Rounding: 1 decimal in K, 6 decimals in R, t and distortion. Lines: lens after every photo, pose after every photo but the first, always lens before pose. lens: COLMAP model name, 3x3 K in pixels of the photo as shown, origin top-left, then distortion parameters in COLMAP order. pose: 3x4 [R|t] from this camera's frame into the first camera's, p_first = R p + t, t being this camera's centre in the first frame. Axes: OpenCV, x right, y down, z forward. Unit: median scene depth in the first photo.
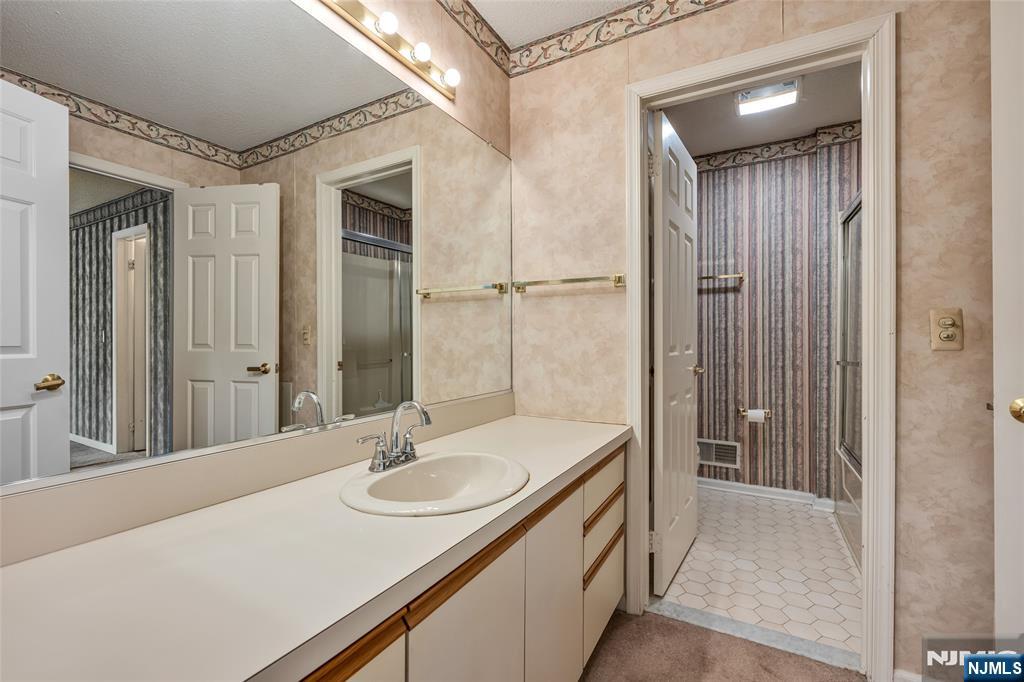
lens RADIAL K [[444.4, 0, 512.3], [0, 444.4, 338.5], [0, 0, 1]] dist [-0.002009, 0.000285]
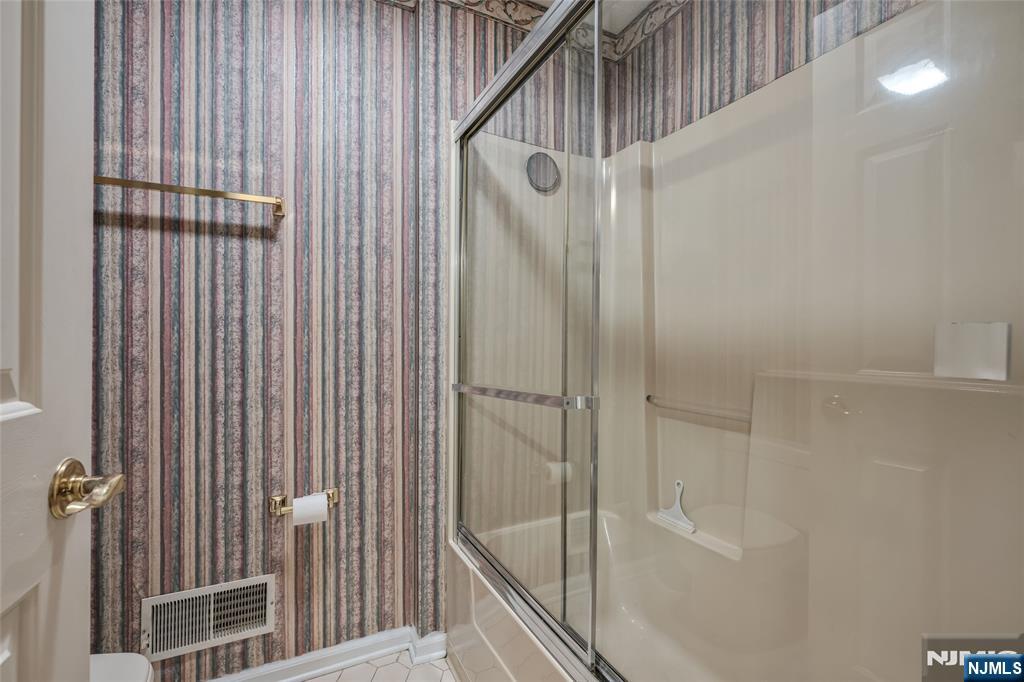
lens RADIAL K [[444.4, 0, 512.6], [0, 444.4, 342.7], [0, 0, 1]] dist [-0.002009, 0.000285]
pose [[0.564378, 0.003774, 0.825508, 0.283632], [-0.001128, 0.999992, -0.003801, 0.001838], [-0.825516, 0.001214, 0.564377, 0.561008]]
